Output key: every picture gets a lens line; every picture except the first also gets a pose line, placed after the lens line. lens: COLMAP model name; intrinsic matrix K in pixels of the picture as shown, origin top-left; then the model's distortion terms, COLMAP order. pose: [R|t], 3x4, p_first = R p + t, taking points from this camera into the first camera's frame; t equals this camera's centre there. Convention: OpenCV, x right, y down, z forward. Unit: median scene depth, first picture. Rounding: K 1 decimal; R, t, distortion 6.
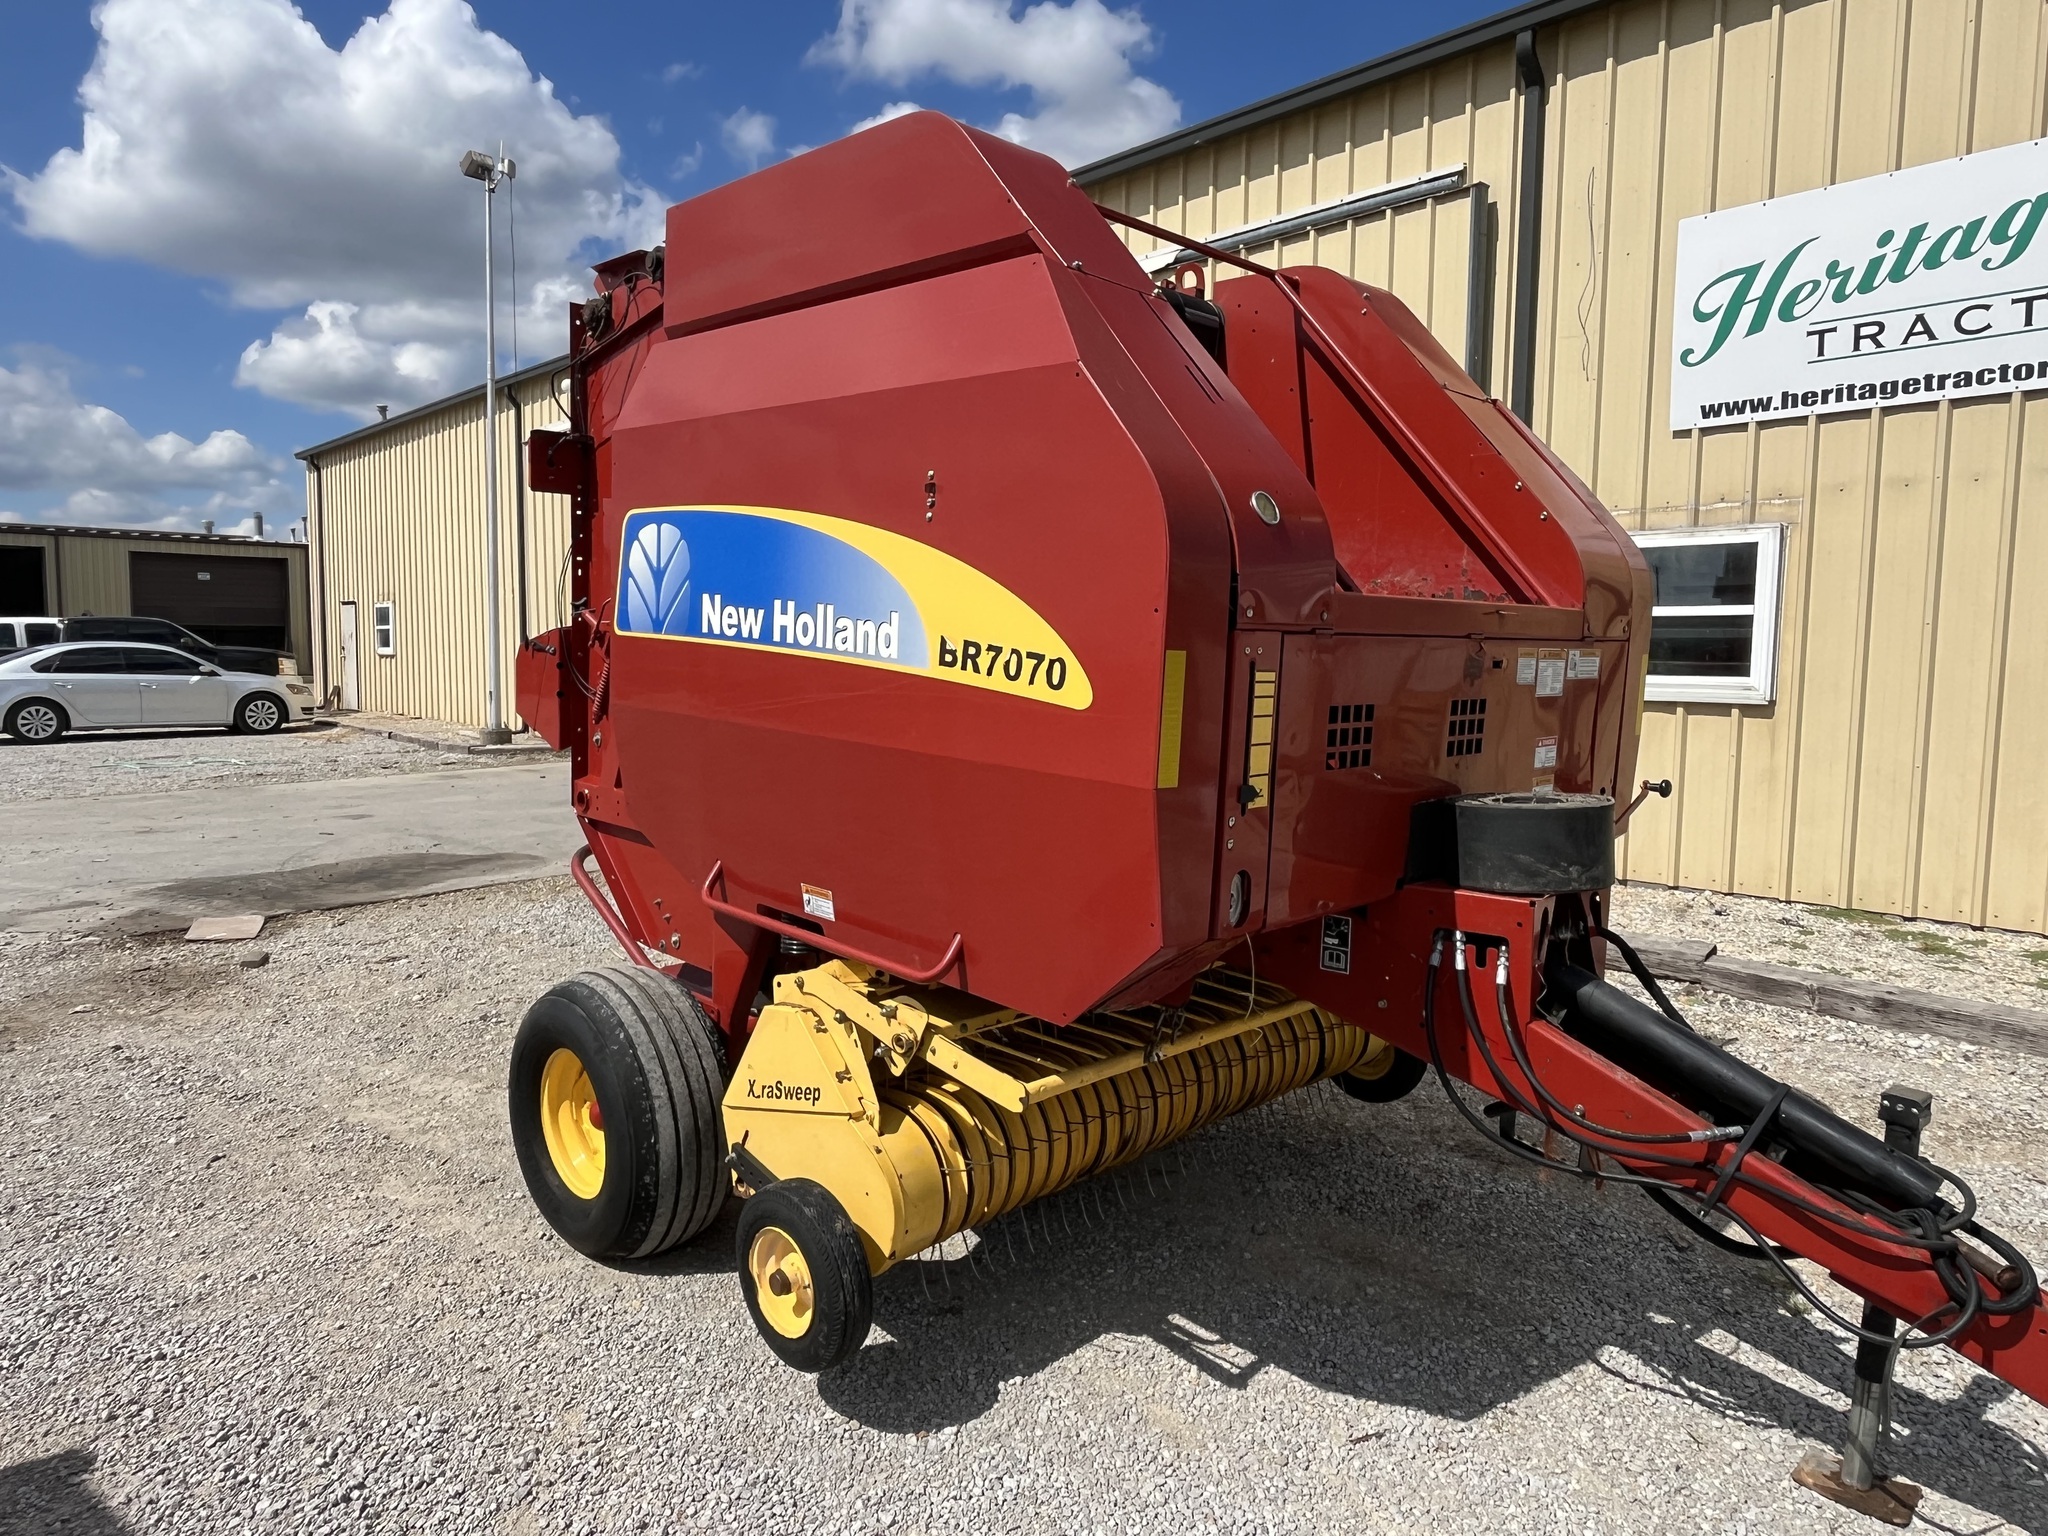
lens RADIAL K [[1314.2, 0, 985.9], [0, 1314.2, 768.2], [0, 0, 1]] dist [-0.001440, -0.001426]
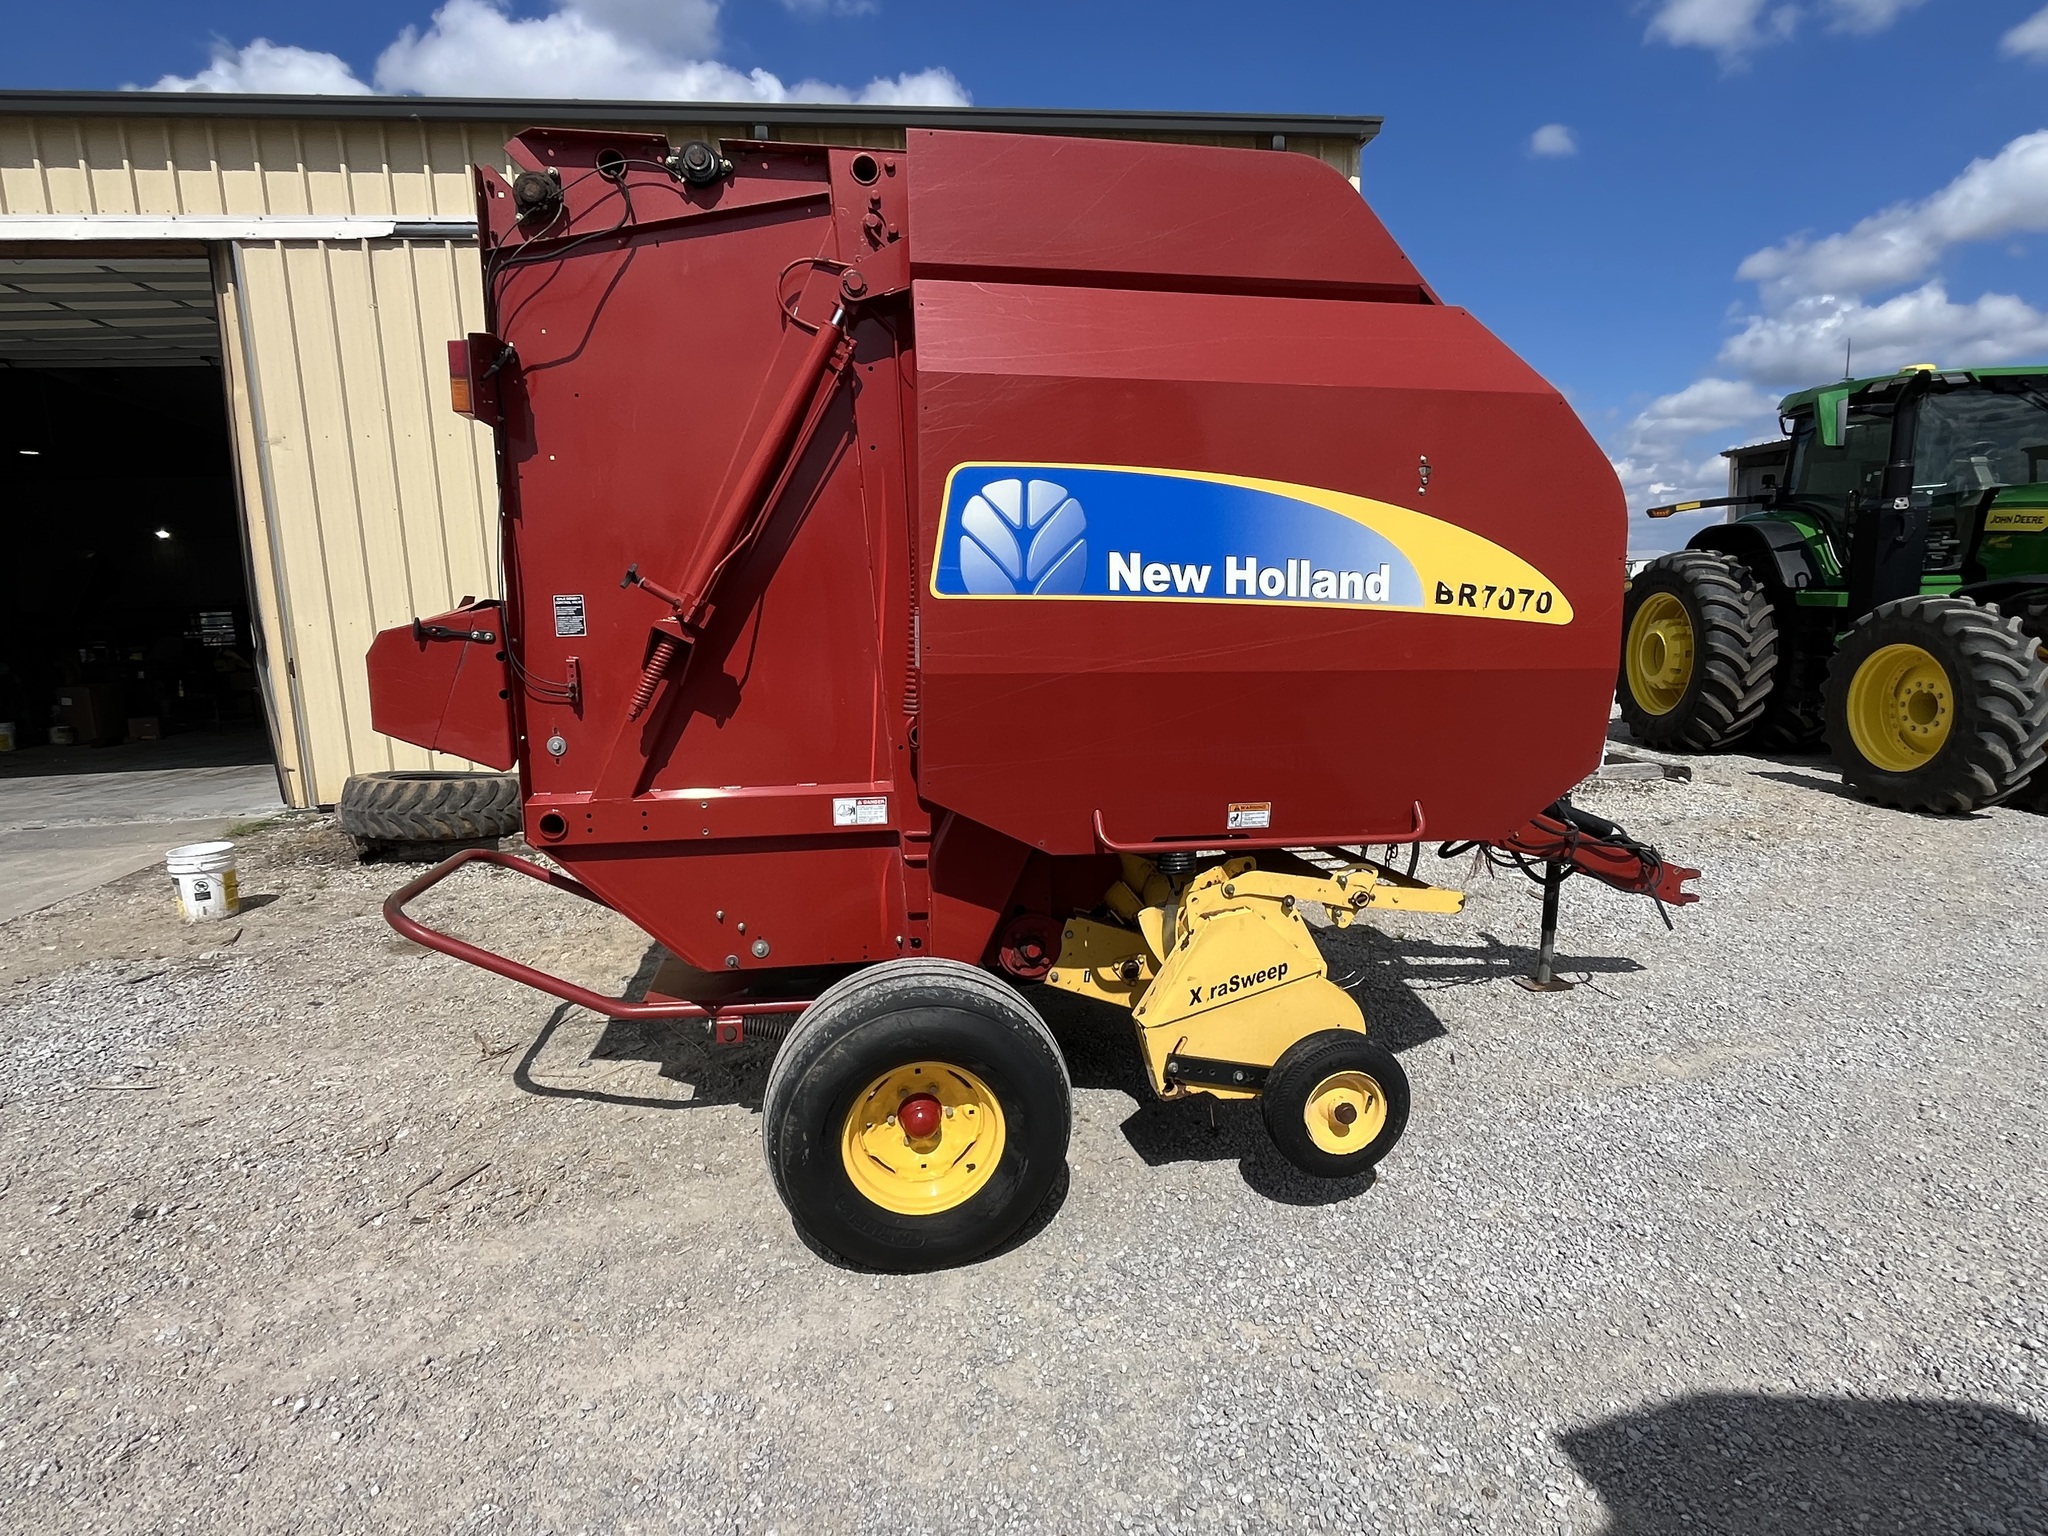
lens RADIAL K [[1069.1, 0, 1024.0], [0, 1069.1, 768.0], [0, 0, 1]] dist [-0.003456, -0.000050]
pose [[0.554870, -0.153311, 0.817689, -0.925086], [0.119978, 0.987345, 0.103706, -0.058293], [-0.823240, 0.040561, 0.566242, 0.563526]]
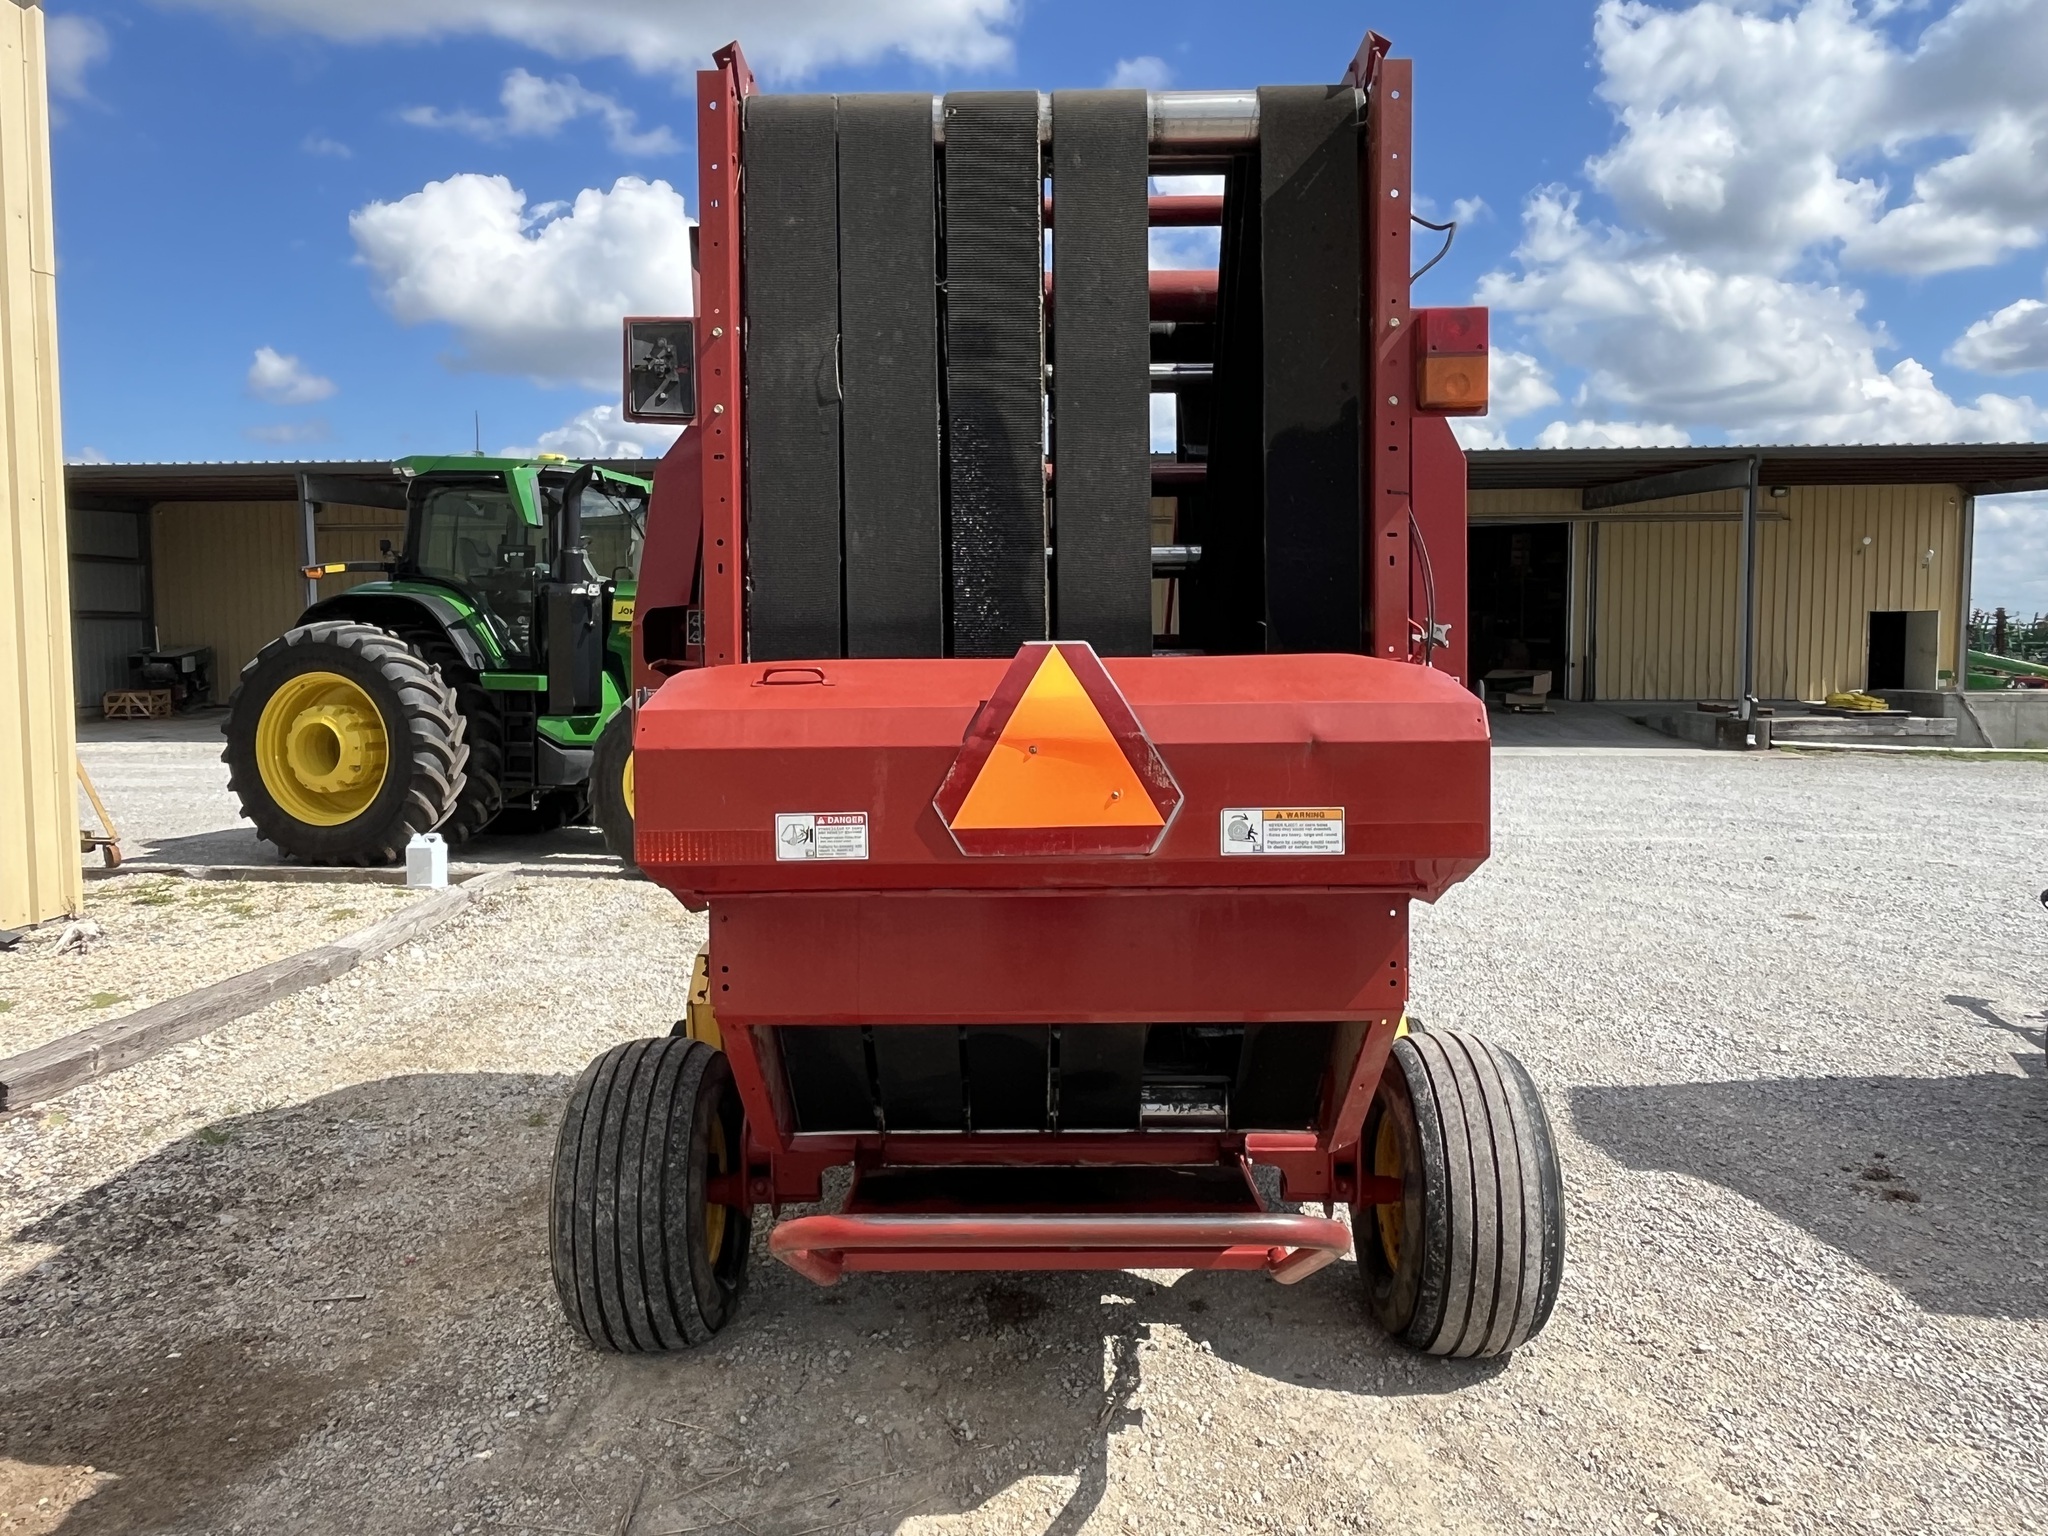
lens RADIAL K [[1522.1, 0, 1008.2], [0, 1522.1, 759.7], [0, 0, 1]] dist [-0.001774, -0.003495]
pose [[-0.724631, -0.057992, 0.686693, -0.859770], [0.063190, 0.986664, 0.150006, -0.237205], [-0.686234, 0.152091, -0.711302, 2.149768]]
